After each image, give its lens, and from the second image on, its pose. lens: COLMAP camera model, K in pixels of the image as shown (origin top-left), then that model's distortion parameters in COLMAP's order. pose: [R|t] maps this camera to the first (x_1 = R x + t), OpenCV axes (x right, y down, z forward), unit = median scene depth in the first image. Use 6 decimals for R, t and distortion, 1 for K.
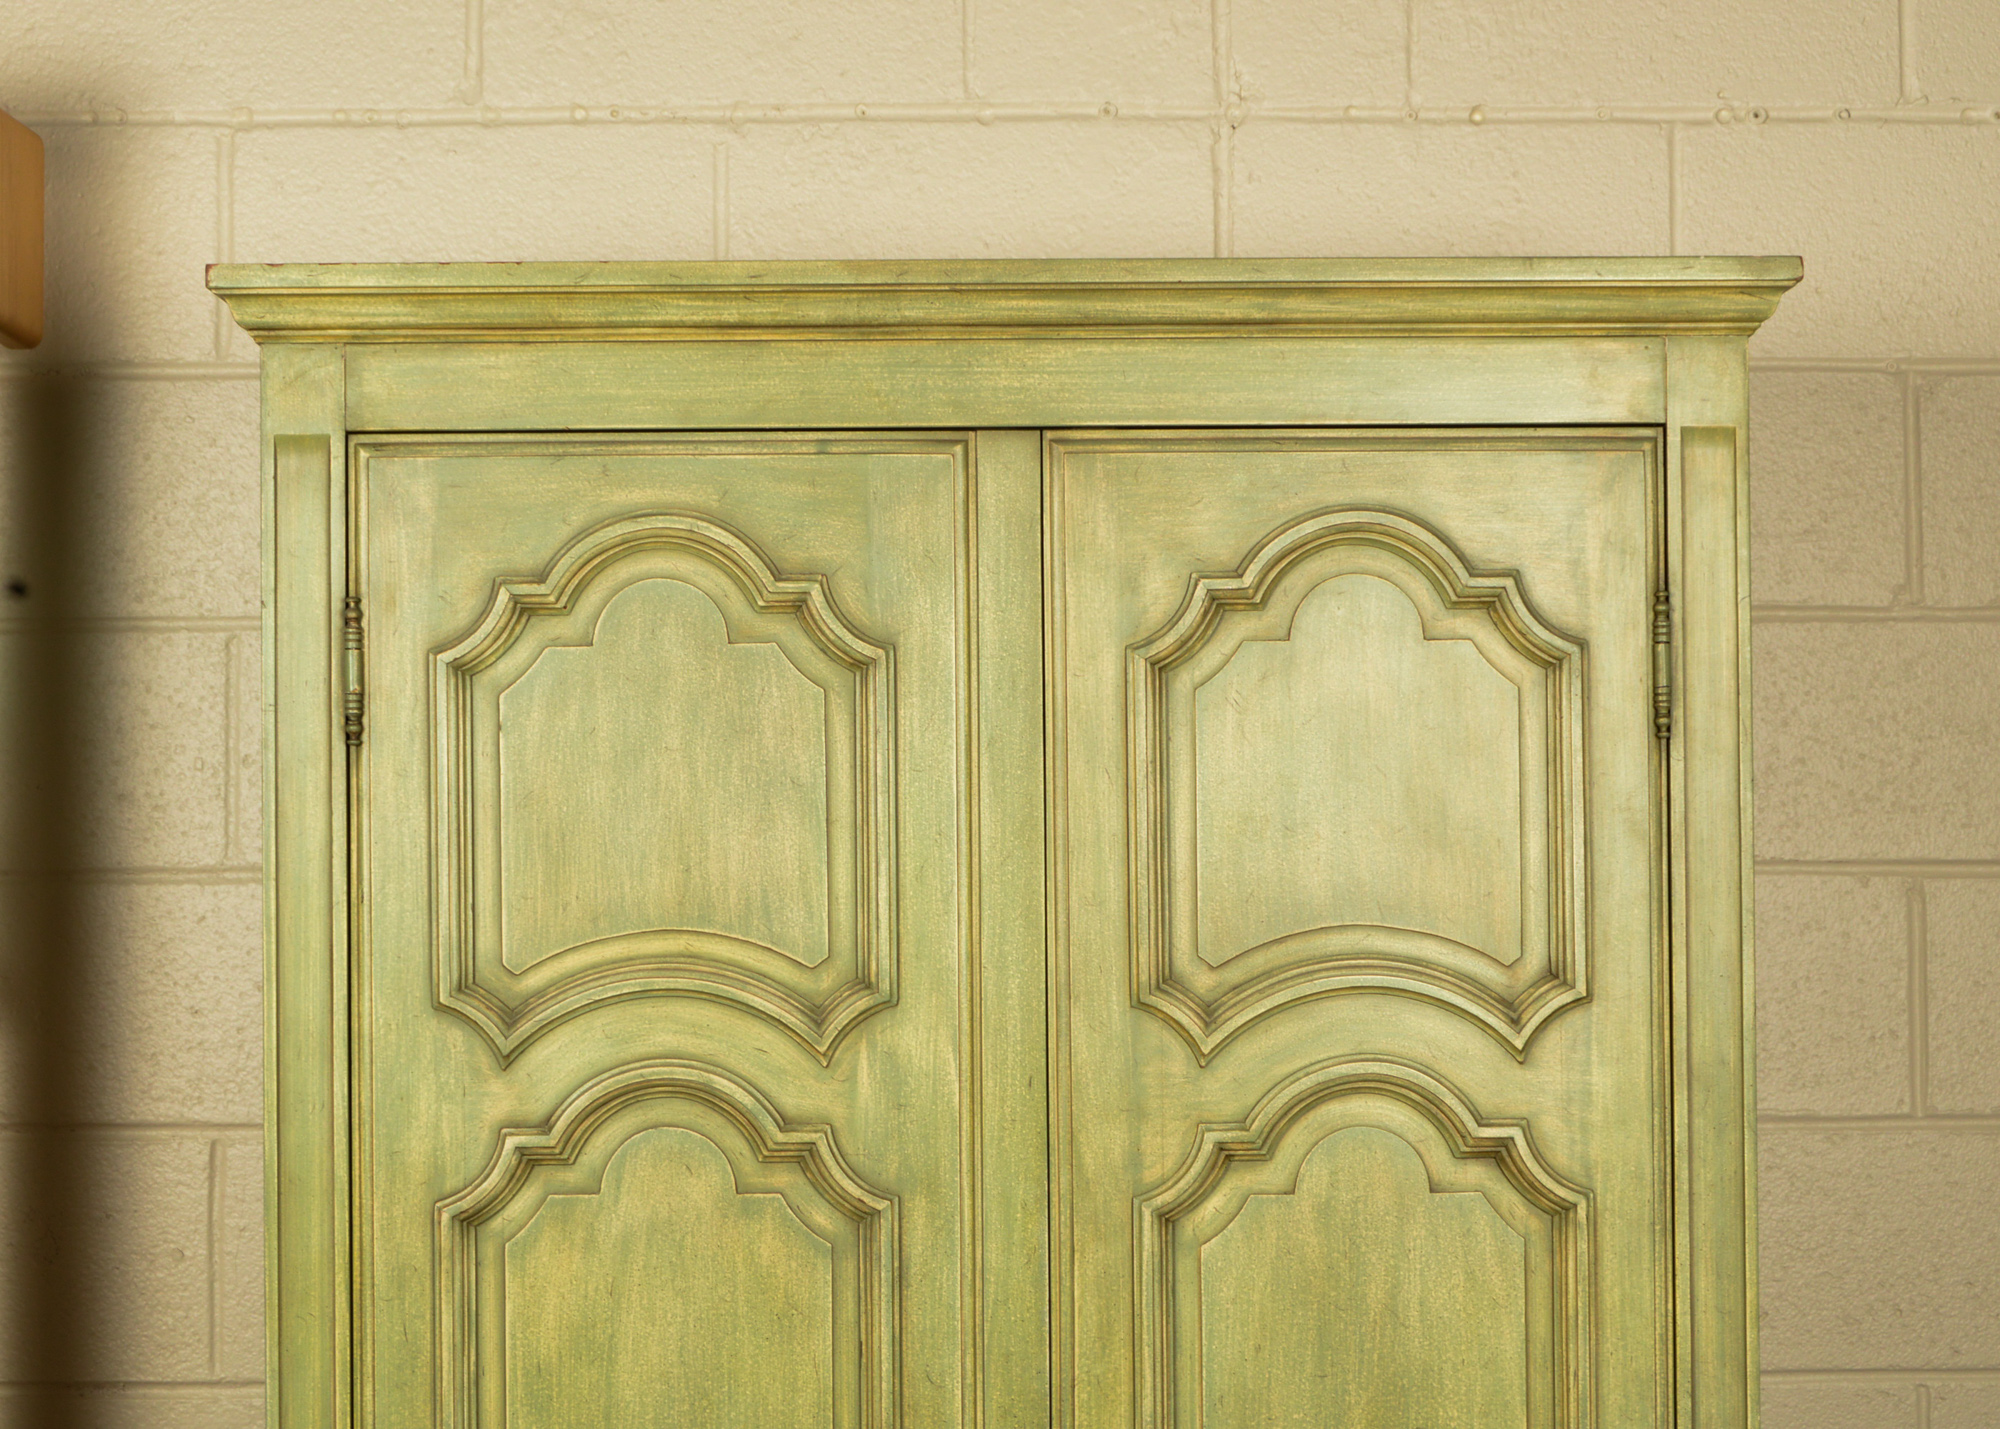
lens RADIAL K [[3716.0, 0, 1005.1], [0, 3716.0, 719.9], [0, 0, 1]] dist [-0.046817, 0.000000]
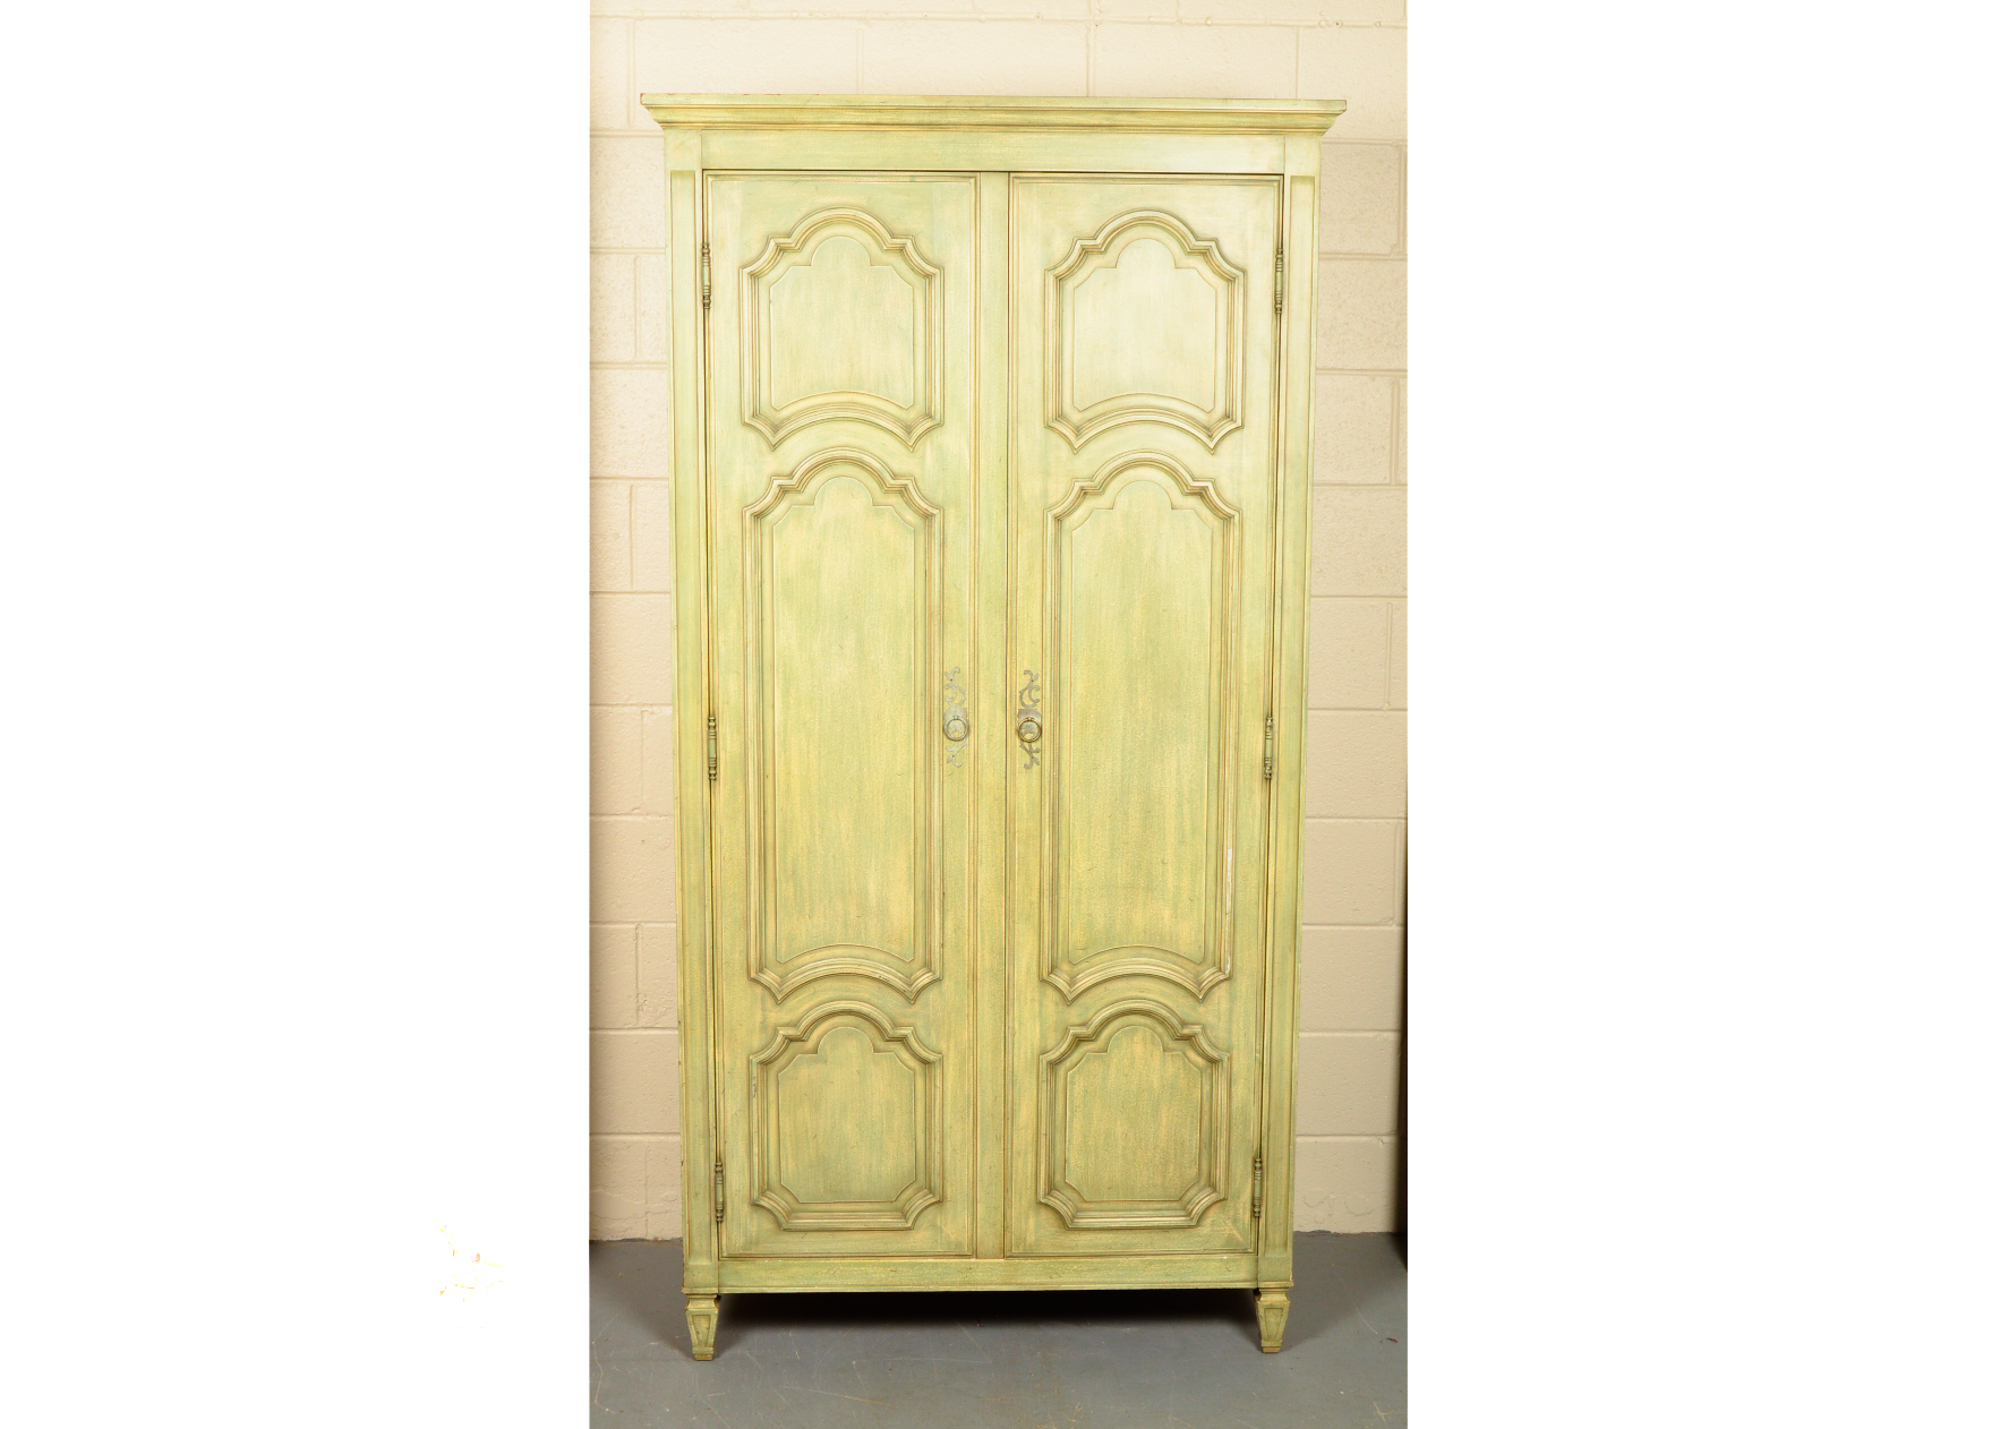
lens RADIAL K [[2310.4, 0, 1011.4], [0, 2310.4, 678.7], [0, 0, 1]] dist [-0.073714, 0.000000]
pose [[0.999512, 0.009943, 0.029607, -0.027274], [-0.014879, 0.985072, 0.171500, -0.014637], [-0.027460, -0.171857, 0.984739, -0.436085]]
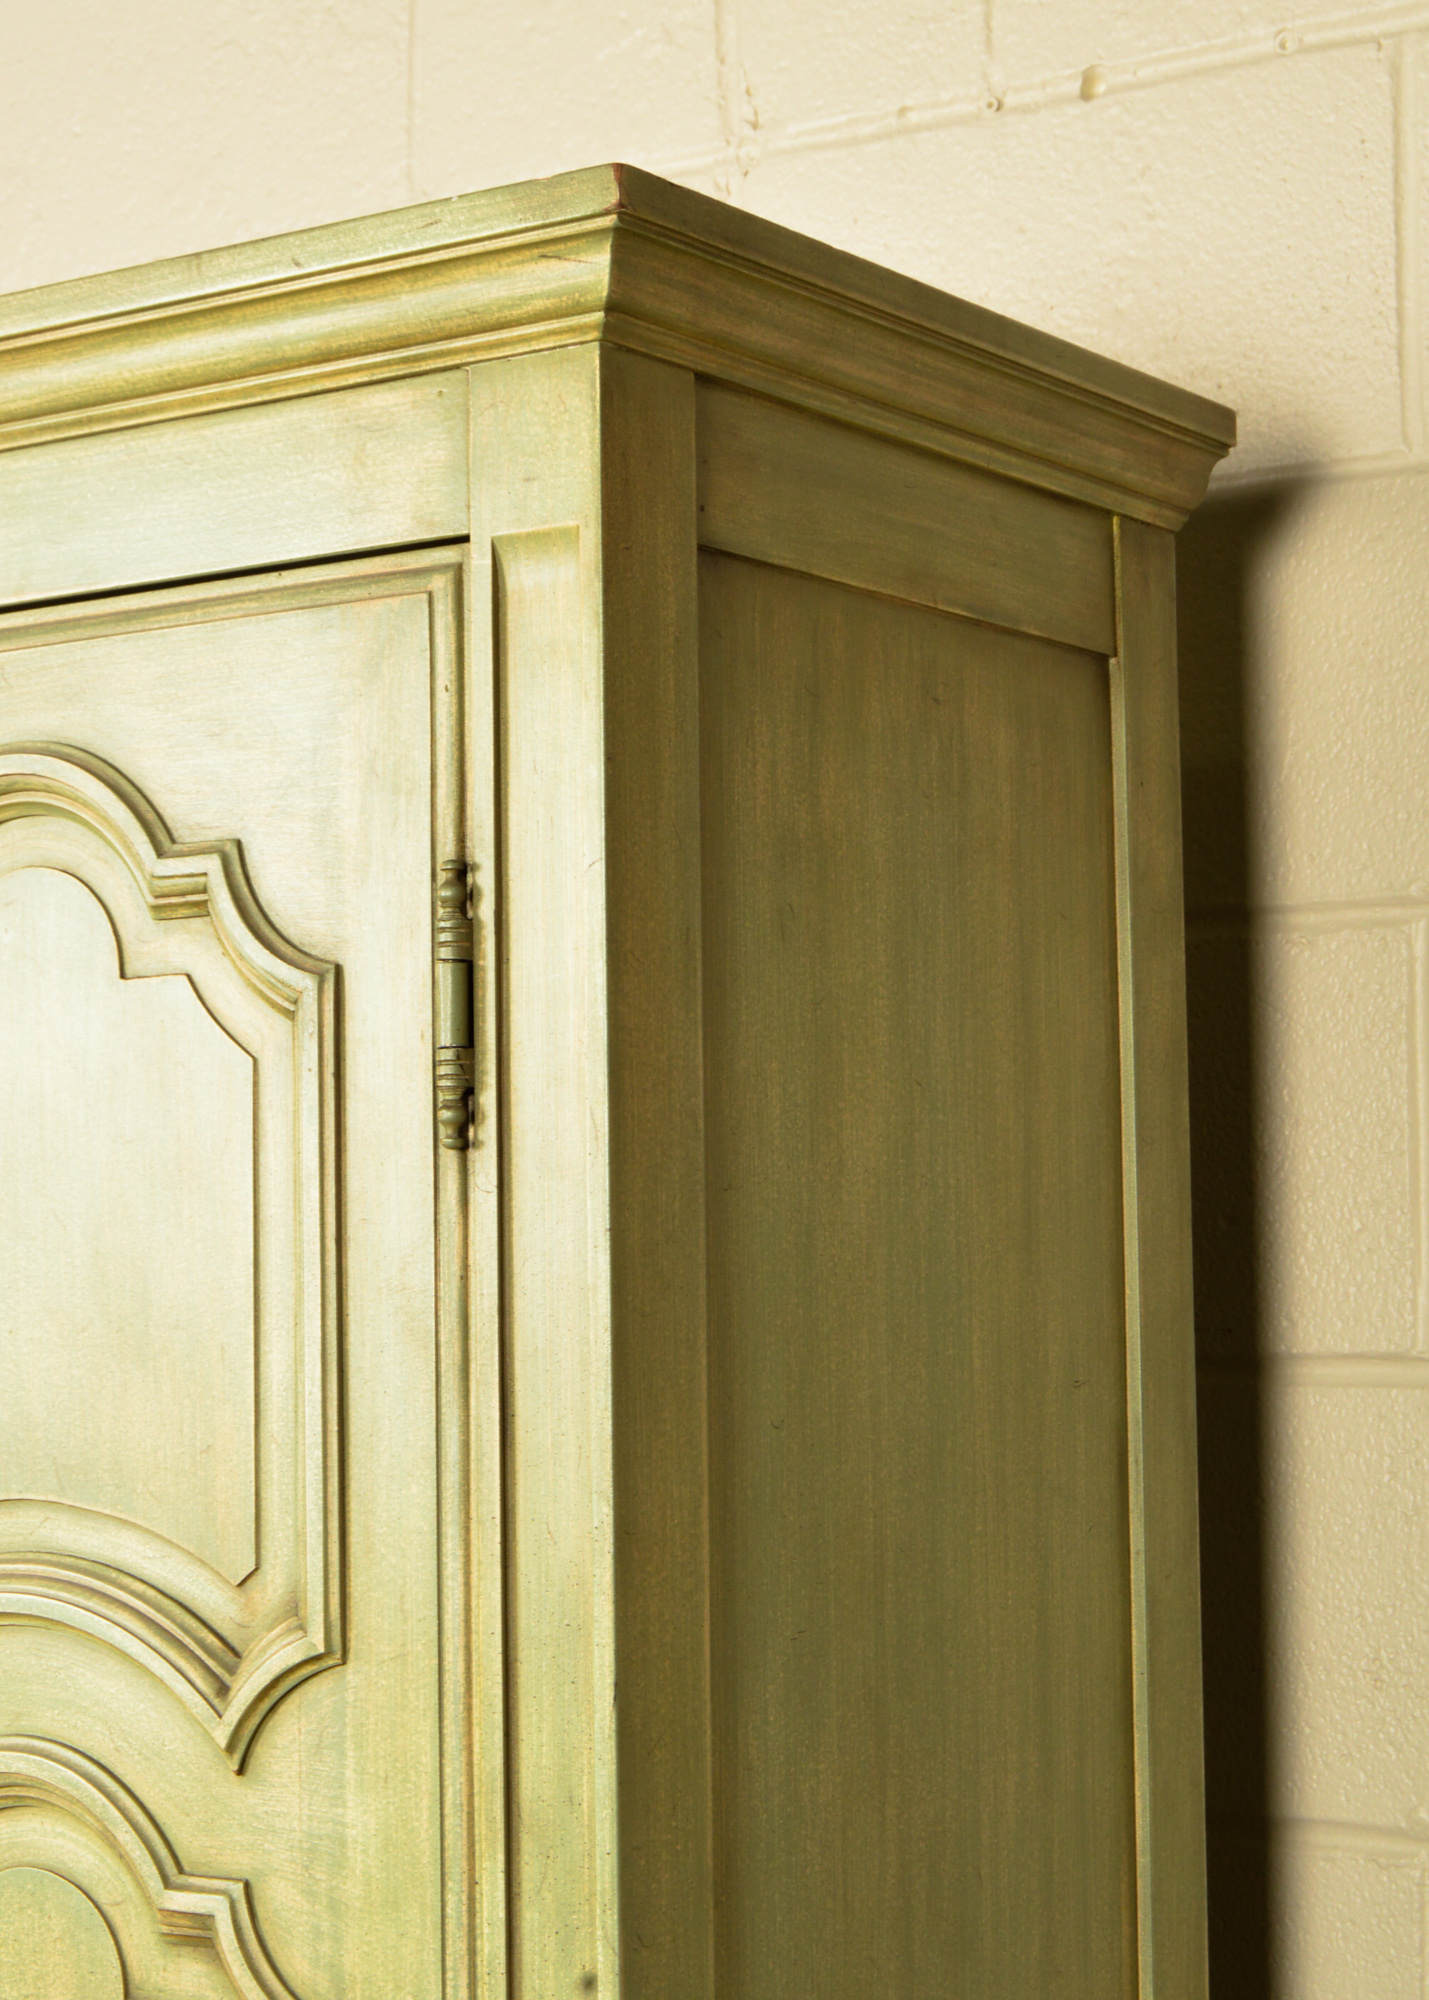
lens RADIAL K [[3716.0, 0, 714.8], [0, 3716.0, 983.2], [0, 0, 1]] dist [-0.046817, 0.000000]
pose [[0.831372, -0.047734, -0.553662, 0.490672], [0.024731, 0.998495, -0.048951, 0.008024], [0.555165, 0.027004, 0.831302, 0.597589]]
